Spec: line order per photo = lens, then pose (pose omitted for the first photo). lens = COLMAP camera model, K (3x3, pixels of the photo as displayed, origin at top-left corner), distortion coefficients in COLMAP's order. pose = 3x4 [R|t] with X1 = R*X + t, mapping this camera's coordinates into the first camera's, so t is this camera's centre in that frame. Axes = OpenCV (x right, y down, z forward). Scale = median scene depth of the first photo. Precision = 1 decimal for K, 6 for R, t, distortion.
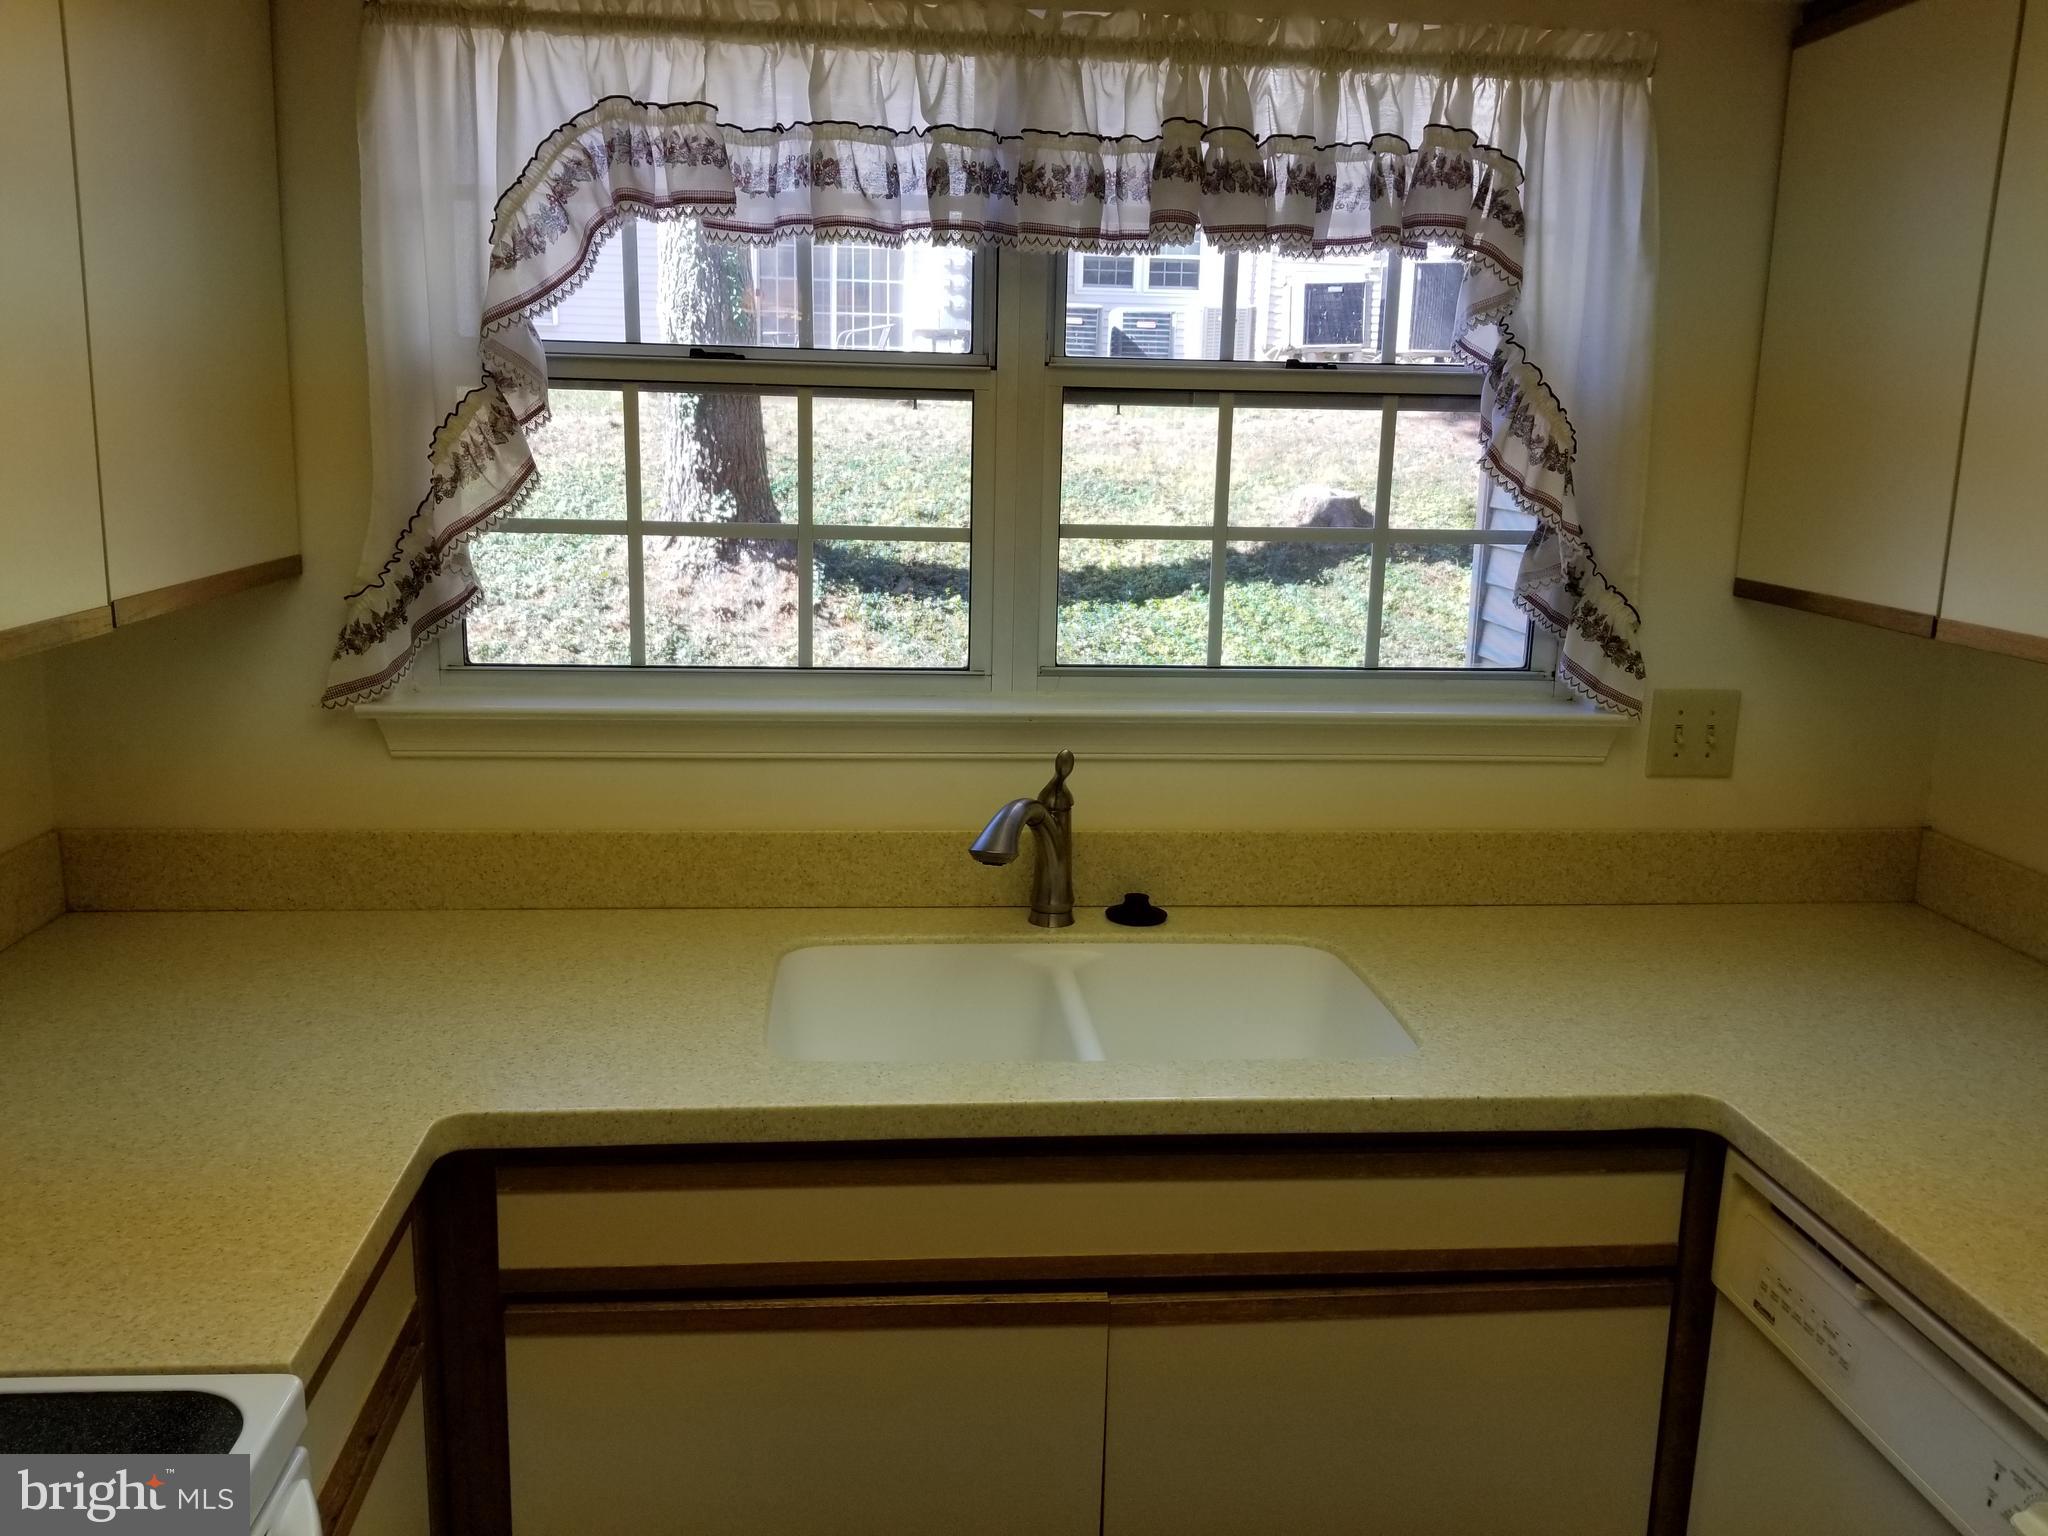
lens RADIAL K [[1593.4, 0, 1014.1], [0, 1593.4, 745.6], [0, 0, 1]] dist [0.098447, -0.193237]
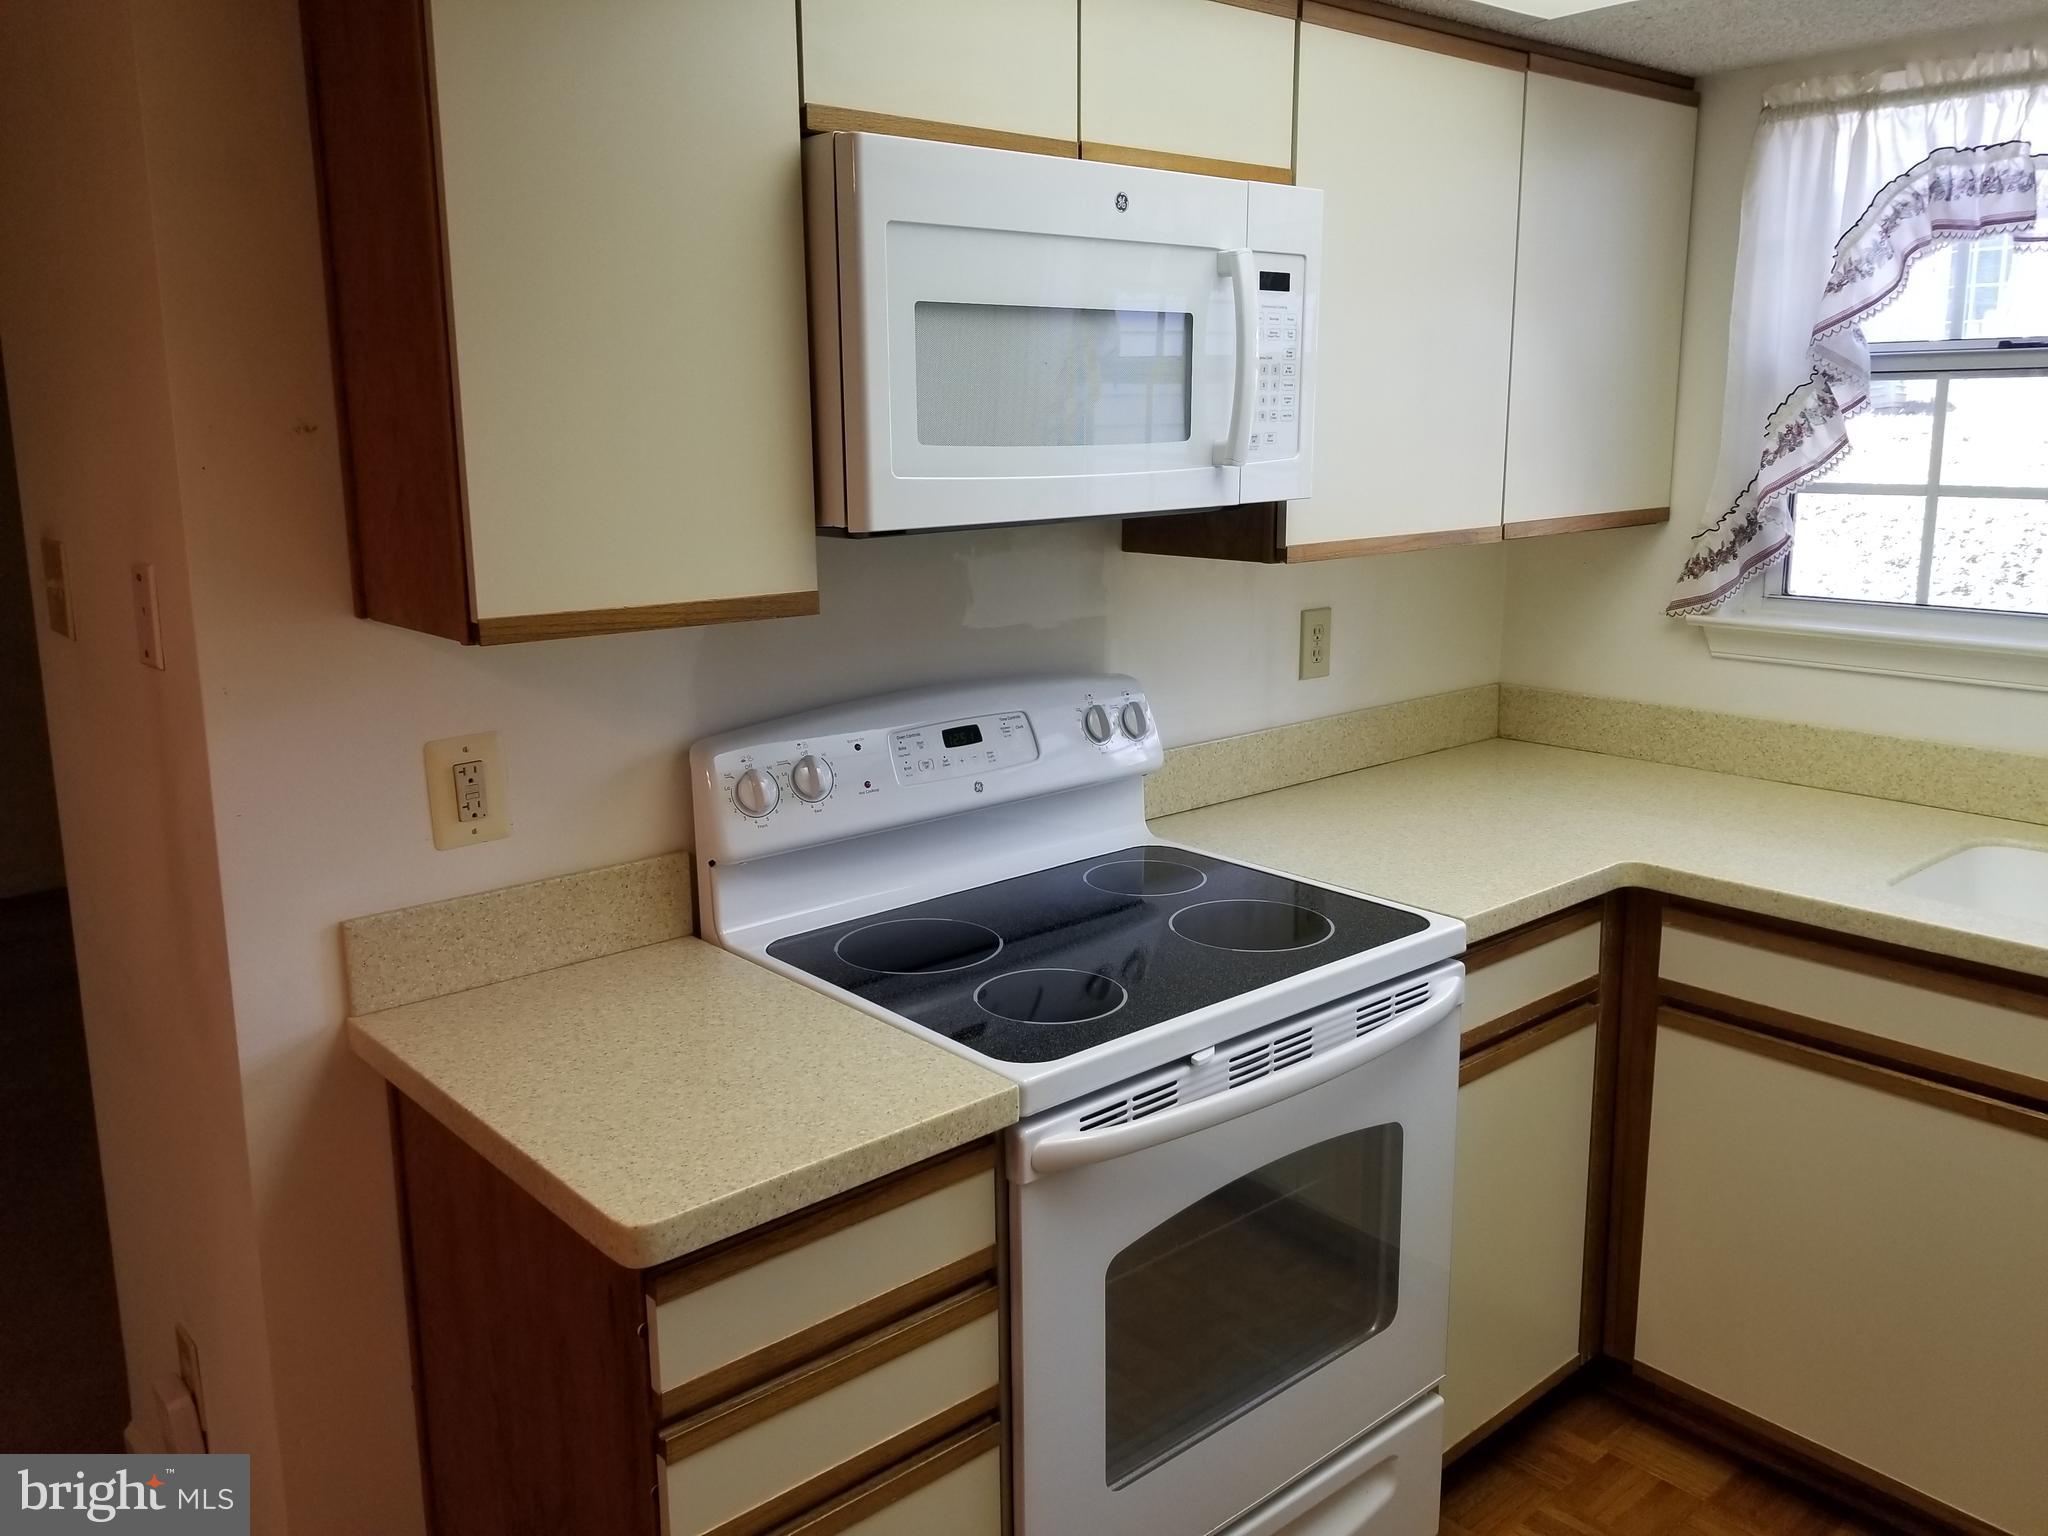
lens RADIAL K [[1620.0, 0, 1016.0], [0, 1620.0, 736.0], [0, 0, 1]] dist [-0.040408, -0.001226]
pose [[0.584586, 0.122186, -0.802078, 0.376307], [-0.125443, 0.990319, 0.059434, 0.068054], [0.801575, 0.065871, 0.594254, -0.281881]]
